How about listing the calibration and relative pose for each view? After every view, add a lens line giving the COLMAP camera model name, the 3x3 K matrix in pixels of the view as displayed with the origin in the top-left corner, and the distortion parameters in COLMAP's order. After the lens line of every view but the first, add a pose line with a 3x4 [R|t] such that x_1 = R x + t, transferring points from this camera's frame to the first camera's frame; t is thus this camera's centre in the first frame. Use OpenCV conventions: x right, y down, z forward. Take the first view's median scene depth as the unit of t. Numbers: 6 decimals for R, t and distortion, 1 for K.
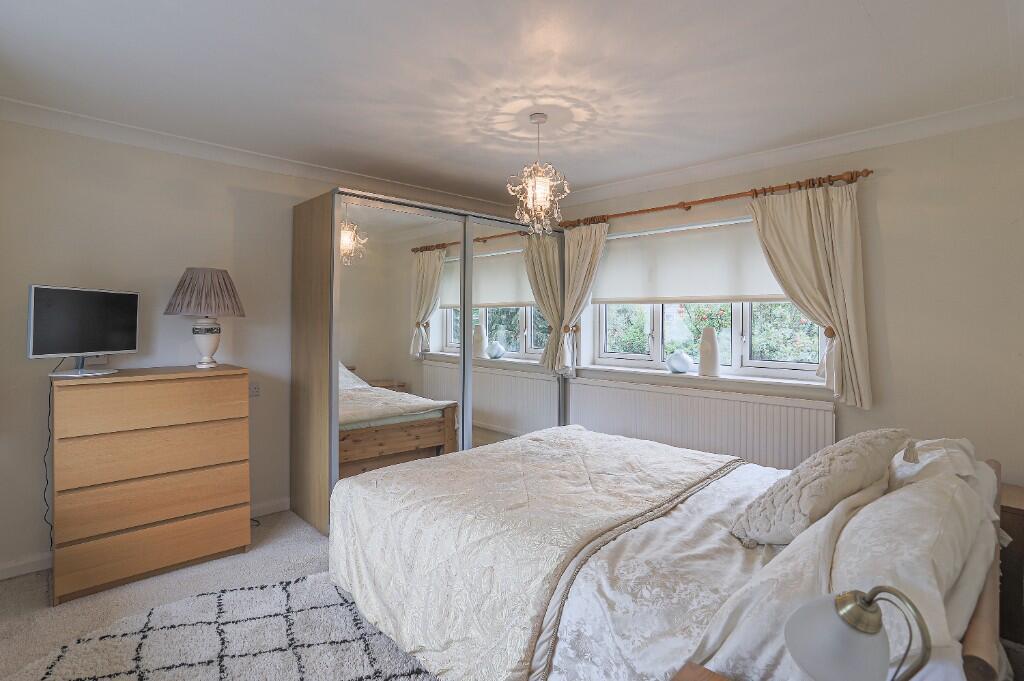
lens RADIAL K [[522.1, 0, 503.0], [0, 522.1, 320.5], [0, 0, 1]] dist [-0.062289, 0.041534]
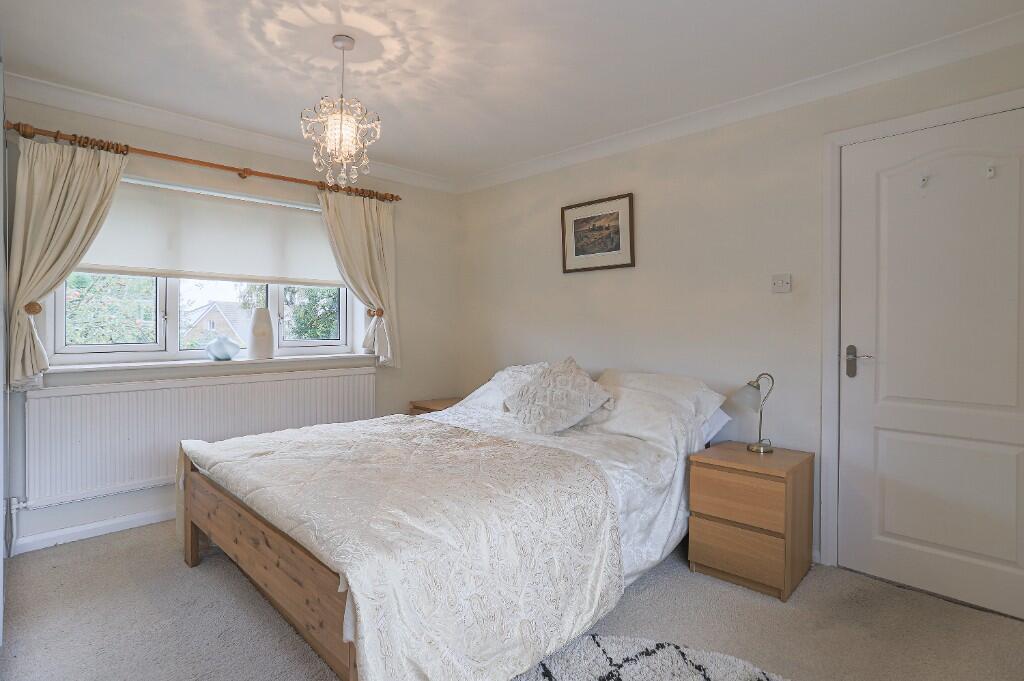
lens RADIAL K [[522.1, 0, 503.0], [0, 522.1, 320.5], [0, 0, 1]] dist [-0.062289, 0.041534]
pose [[-0.011147, 0.002681, 0.999934, -0.688427], [-0.001931, 0.999994, -0.002703, 0.047423], [-0.999936, -0.001961, -0.011142, 0.697823]]
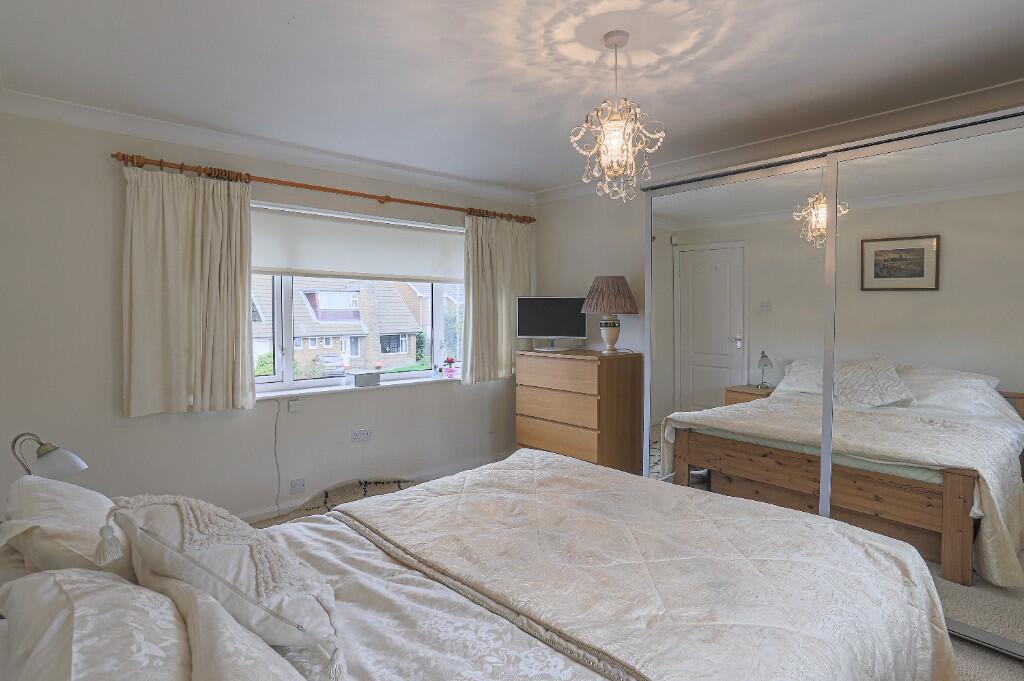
lens RADIAL K [[522.1, 0, 503.0], [0, 522.1, 320.5], [0, 0, 1]] dist [-0.062289, 0.041534]
pose [[-0.031335, 0.010040, -0.999459, 0.736431], [-0.000361, 0.999949, 0.010056, -0.002993], [0.999509, 0.000676, -0.031329, 0.798256]]
